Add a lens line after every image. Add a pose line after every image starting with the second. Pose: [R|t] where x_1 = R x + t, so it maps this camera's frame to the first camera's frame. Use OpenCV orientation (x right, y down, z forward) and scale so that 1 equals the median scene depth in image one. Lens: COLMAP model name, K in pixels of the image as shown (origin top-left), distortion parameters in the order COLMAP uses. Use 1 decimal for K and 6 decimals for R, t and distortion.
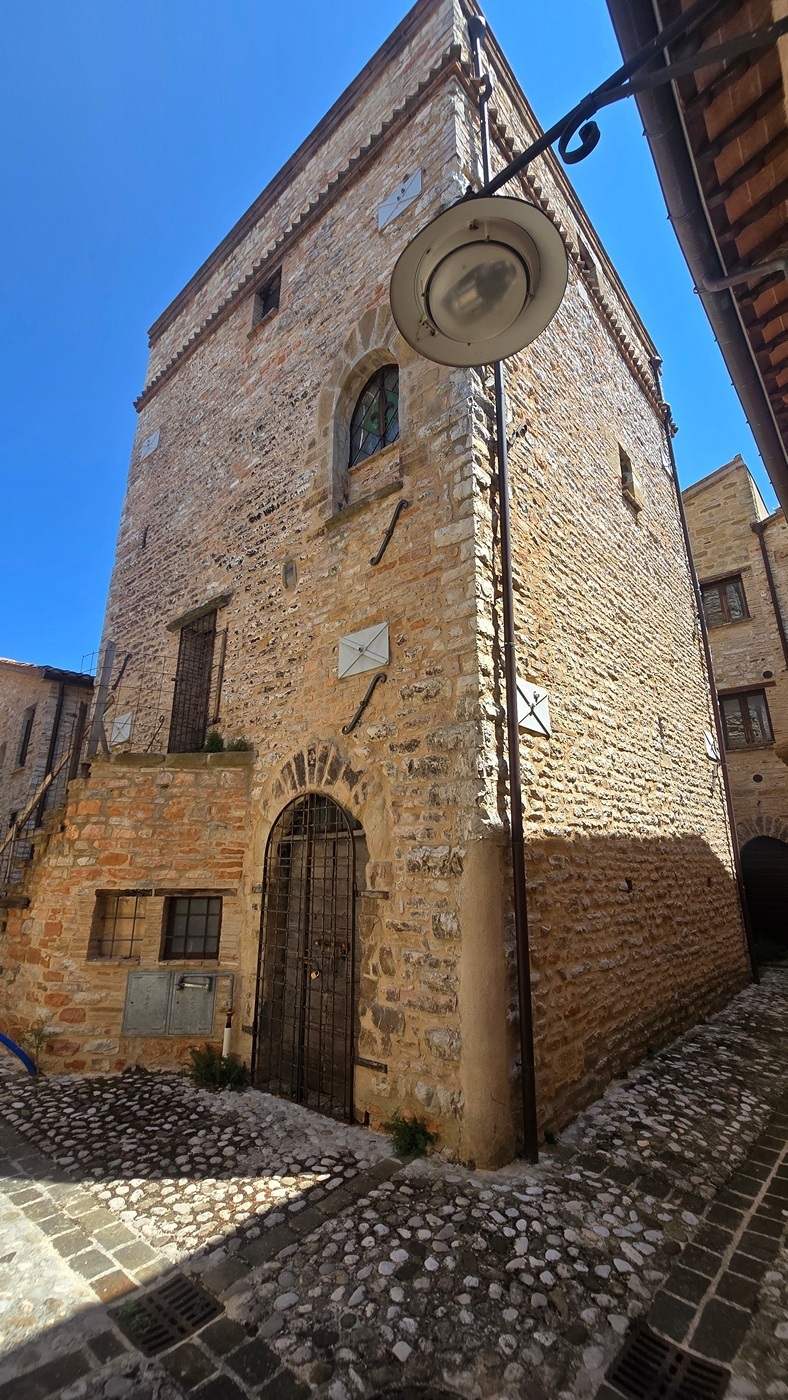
lens RADIAL K [[569.8, 0, 395.6], [0, 569.8, 691.0], [0, 0, 1]] dist [-0.003445, 0.000307]
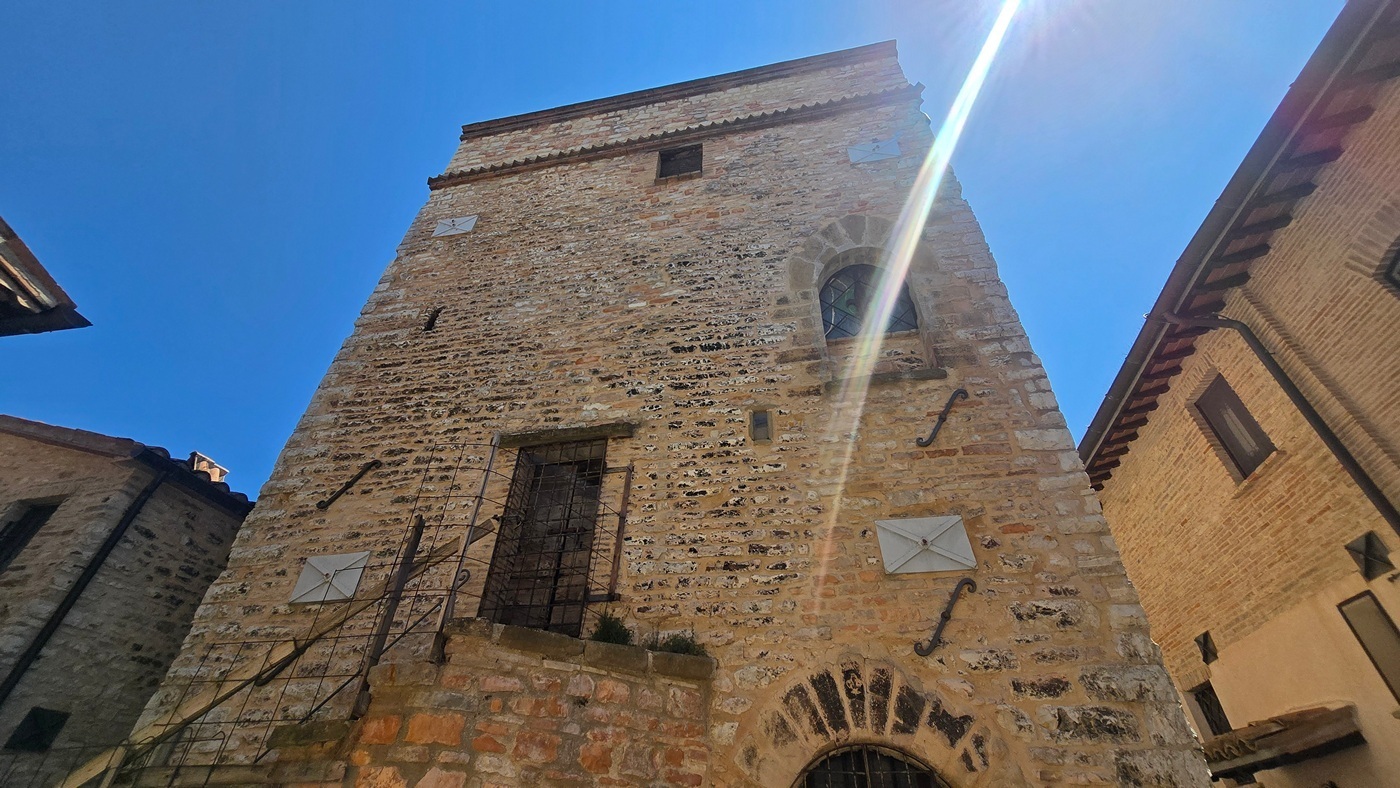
lens RADIAL K [[569.8, 0, 693.7], [0, 569.8, 403.1], [0, 0, 1]] dist [-0.003445, 0.000307]
pose [[0.865131, 0.327314, 0.380018, -0.686696], [-0.167462, 0.902724, -0.396290, 0.117077], [-0.472762, 0.279204, 0.835787, 0.435000]]
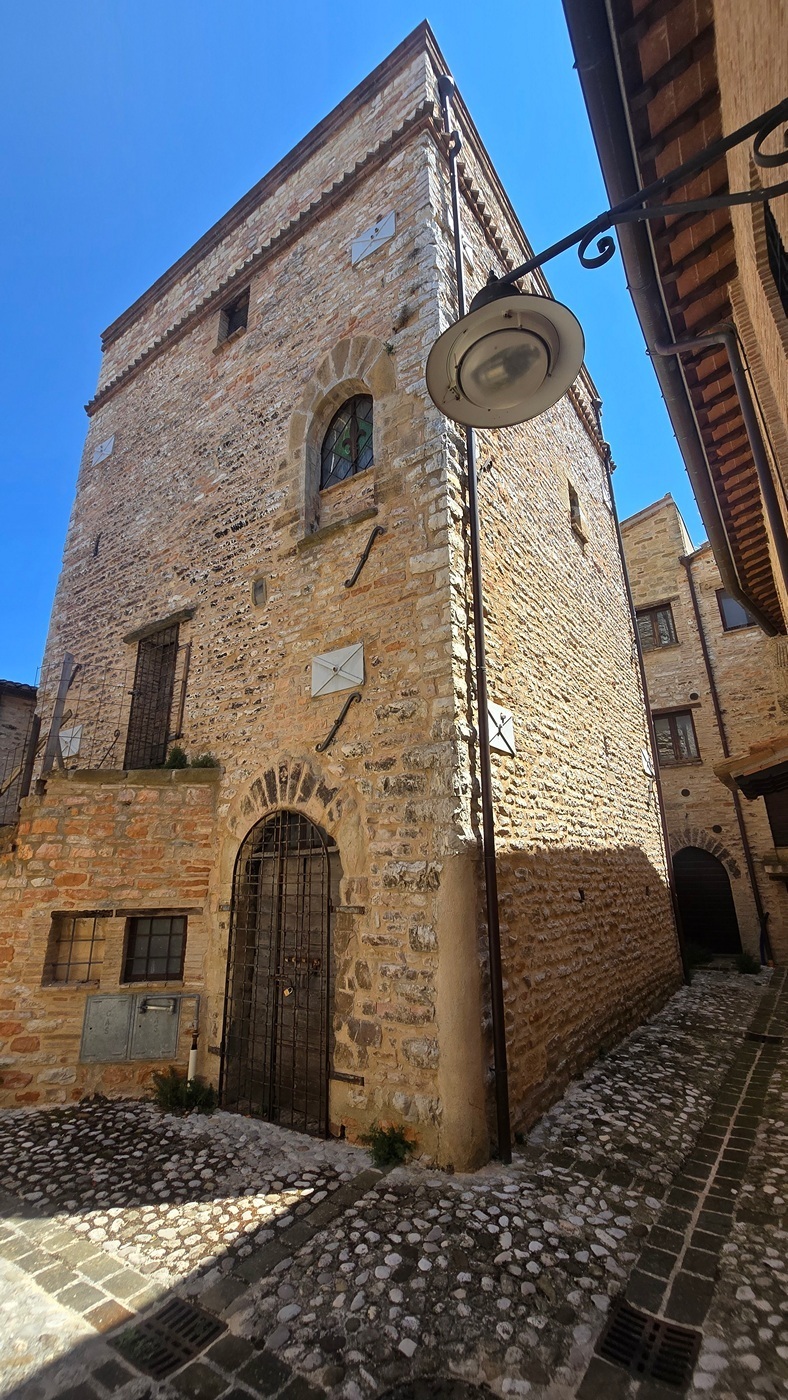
lens RADIAL K [[569.8, 0, 393.5], [0, 569.8, 690.3], [0, 0, 1]] dist [-0.003445, 0.000307]
pose [[0.993928, 0.018061, 0.108542, -0.066230], [-0.015580, 0.999599, -0.023660, -0.012150], [-0.108926, 0.021825, 0.993810, -0.029677]]
